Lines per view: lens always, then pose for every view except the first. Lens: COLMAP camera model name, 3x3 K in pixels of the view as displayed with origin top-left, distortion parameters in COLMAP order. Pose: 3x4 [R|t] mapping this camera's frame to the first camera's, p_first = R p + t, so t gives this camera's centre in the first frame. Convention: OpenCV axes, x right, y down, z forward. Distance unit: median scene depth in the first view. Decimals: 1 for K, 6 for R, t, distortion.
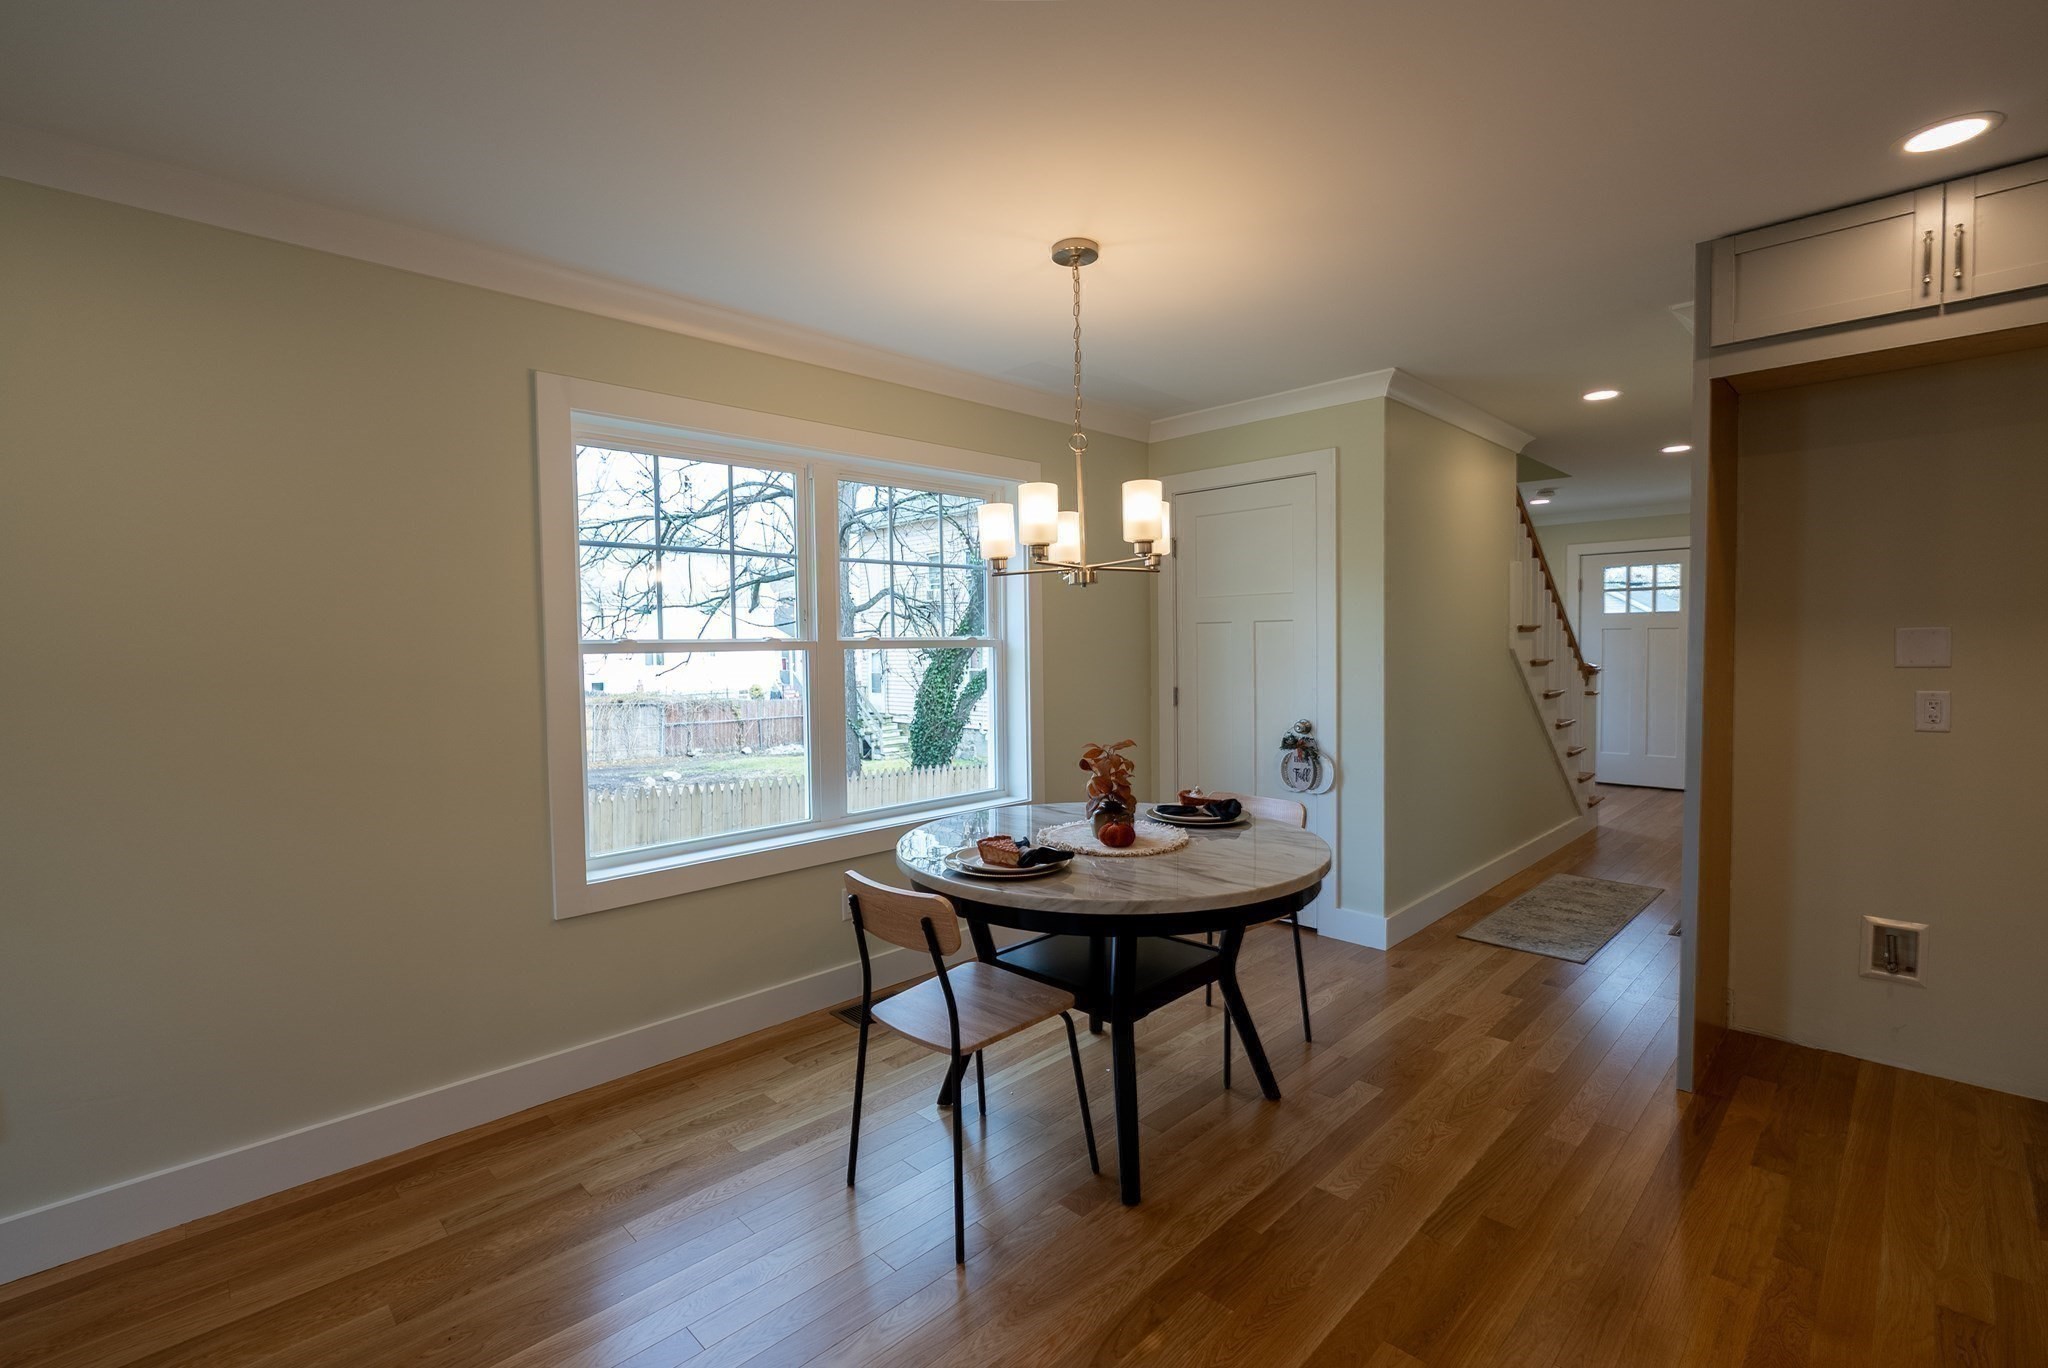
lens RADIAL K [[910.5, 0, 1020.0], [0, 910.5, 688.4], [0, 0, 1]] dist [-0.011605, 0.002459]
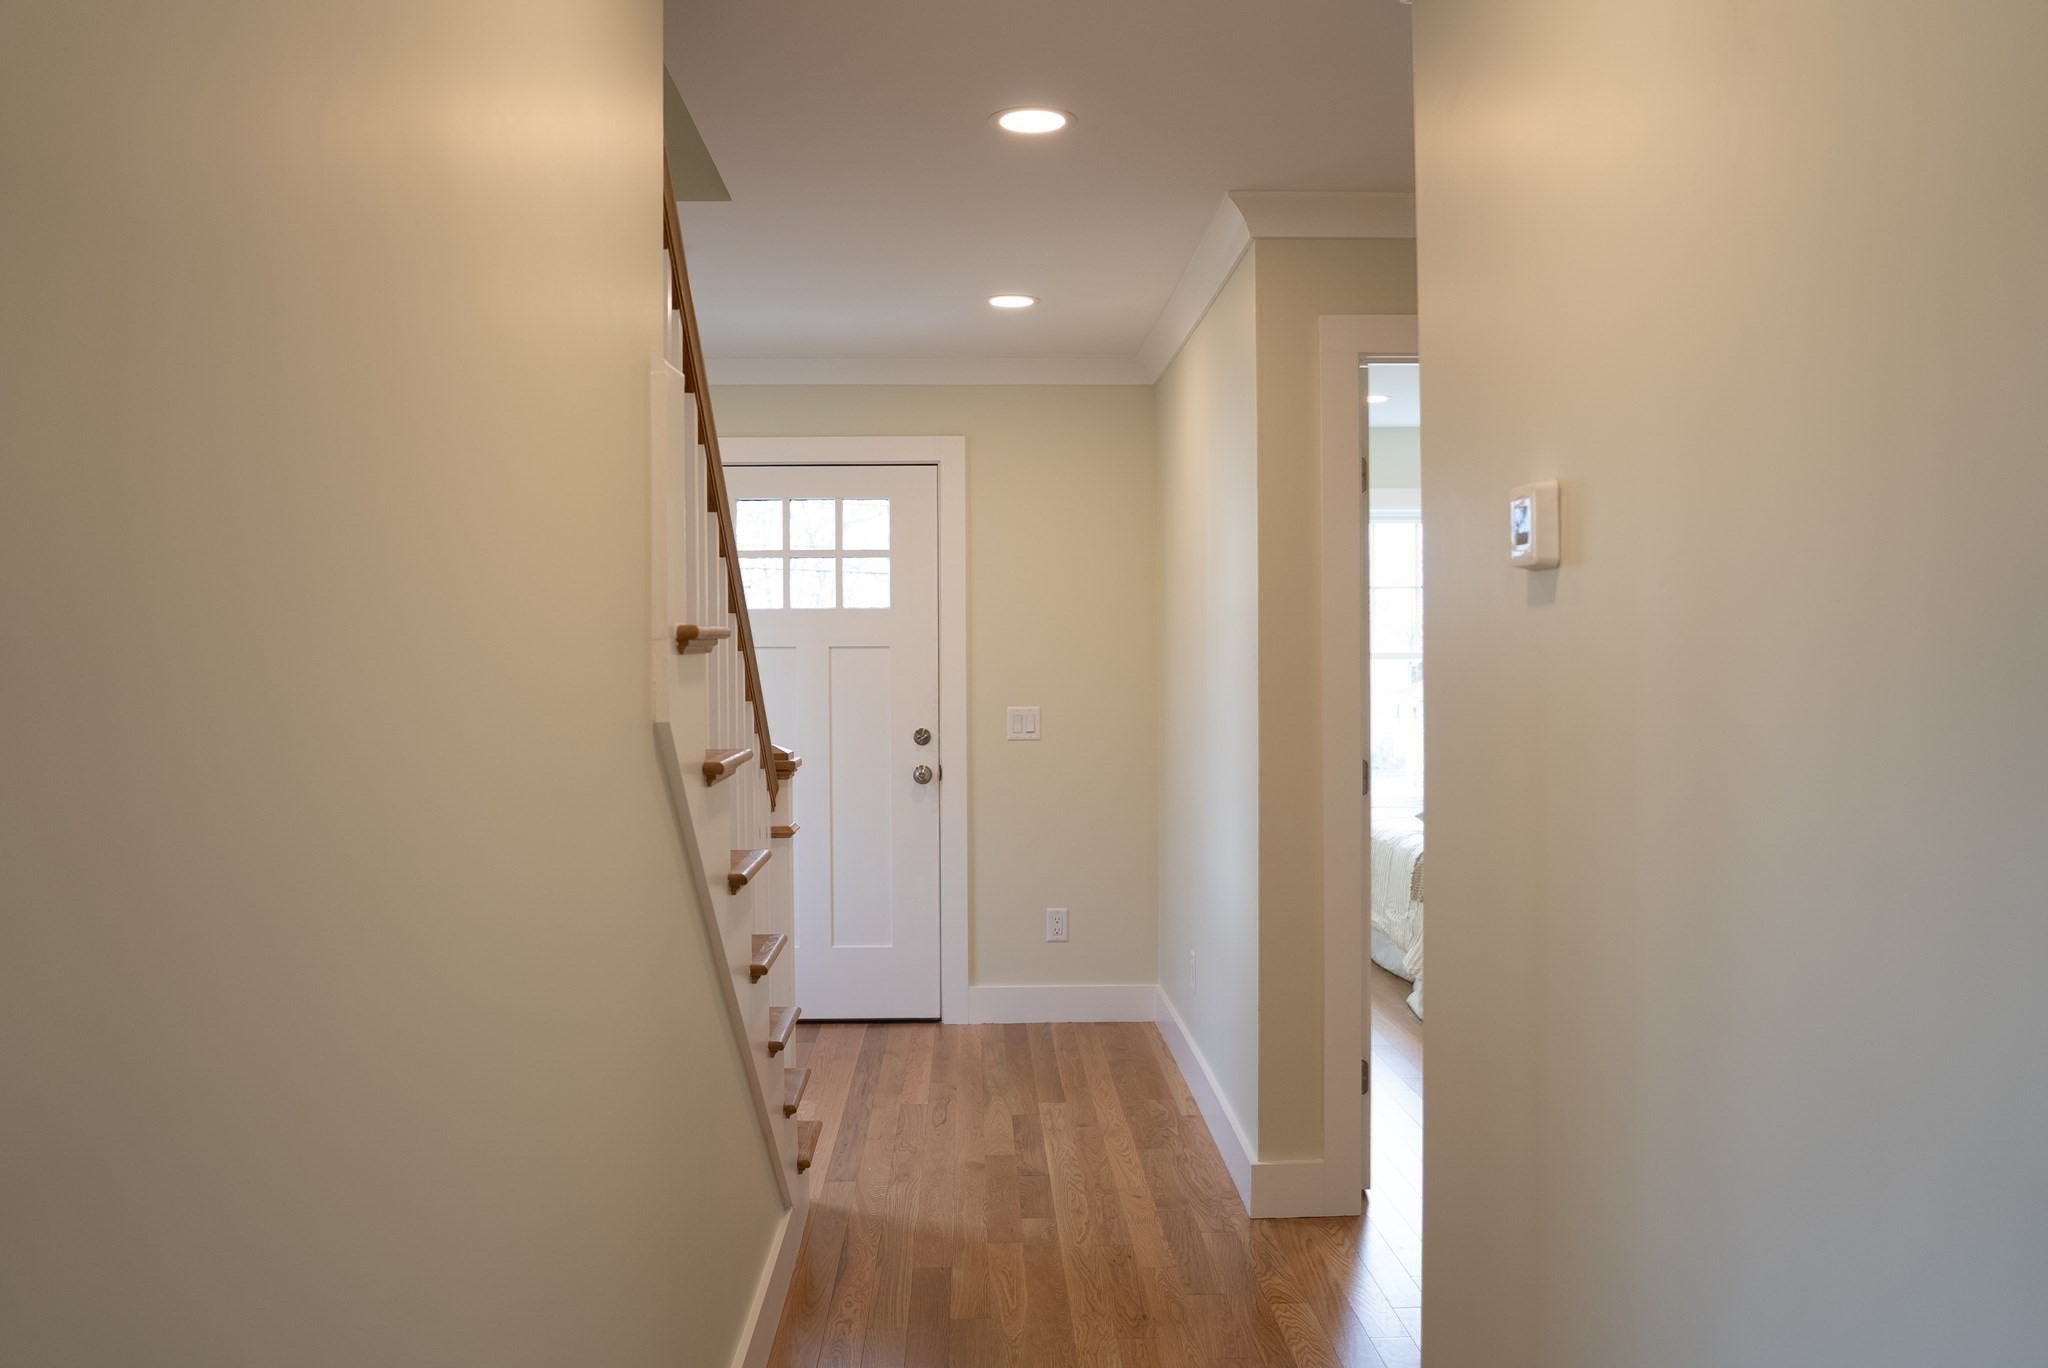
lens RADIAL K [[1672.9, 0, 1024.4], [0, 1672.9, 681.1], [0, 0, 1]] dist [-0.094816, 0.064403]
pose [[0.685552, 0.003641, 0.728014, 0.481916], [0.025521, 0.999253, -0.029030, -0.064689], [-0.727576, 0.038482, 0.684947, 1.040617]]
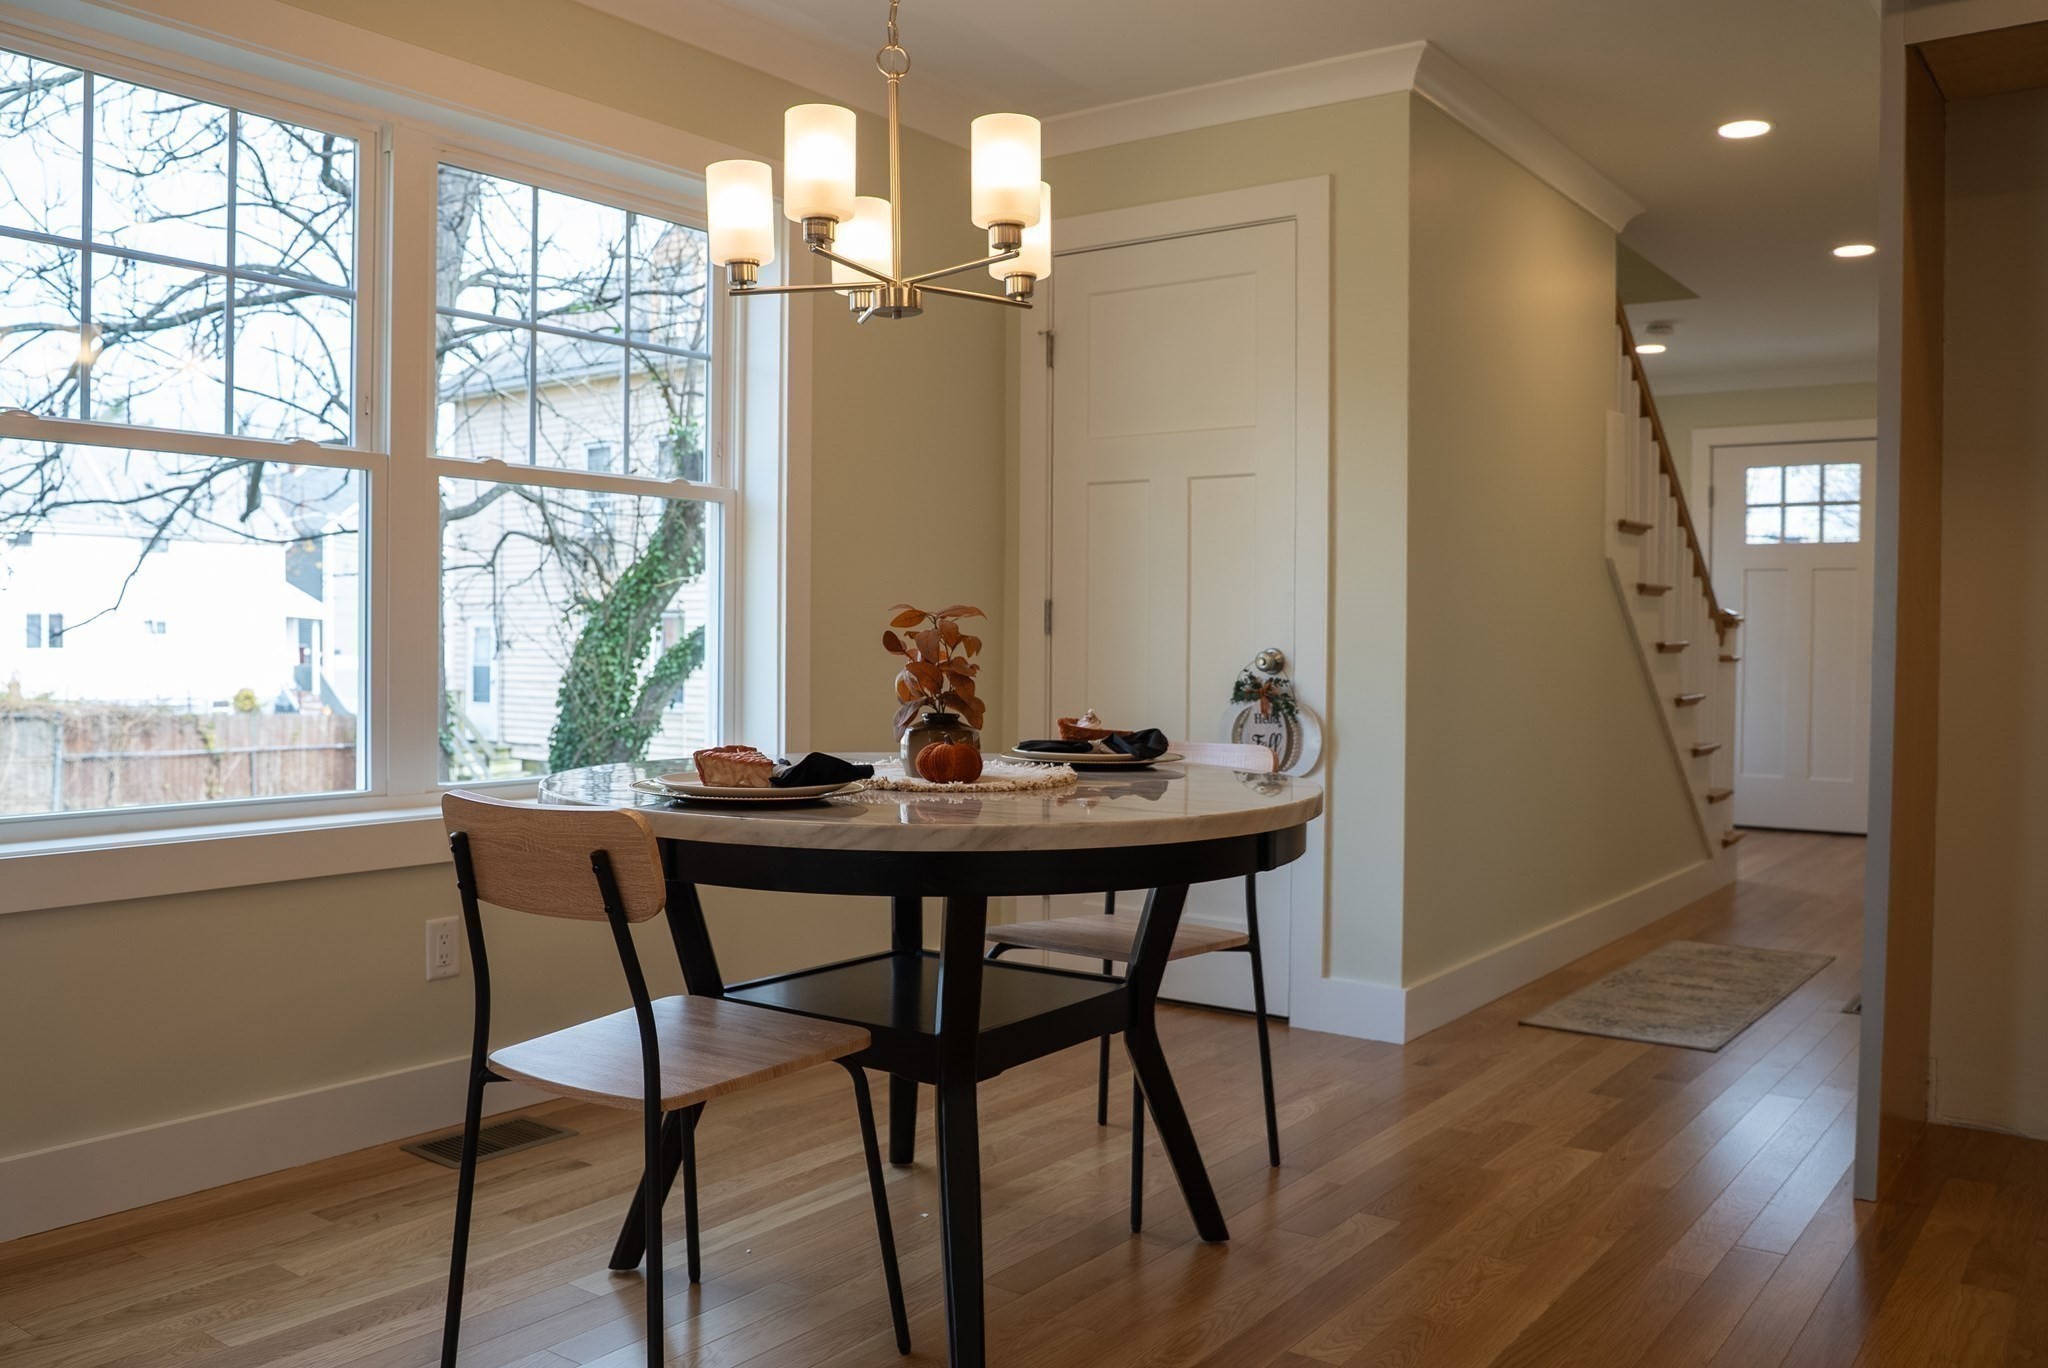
lens RADIAL K [[1672.9, 0, 1017.9], [0, 1672.9, 681.3], [0, 0, 1]] dist [-0.094816, 0.064403]
pose [[0.987564, 0.018109, 0.156169, -0.009069], [-0.015190, 0.999687, -0.019867, 0.103747], [-0.156480, 0.017248, 0.987531, -0.005939]]
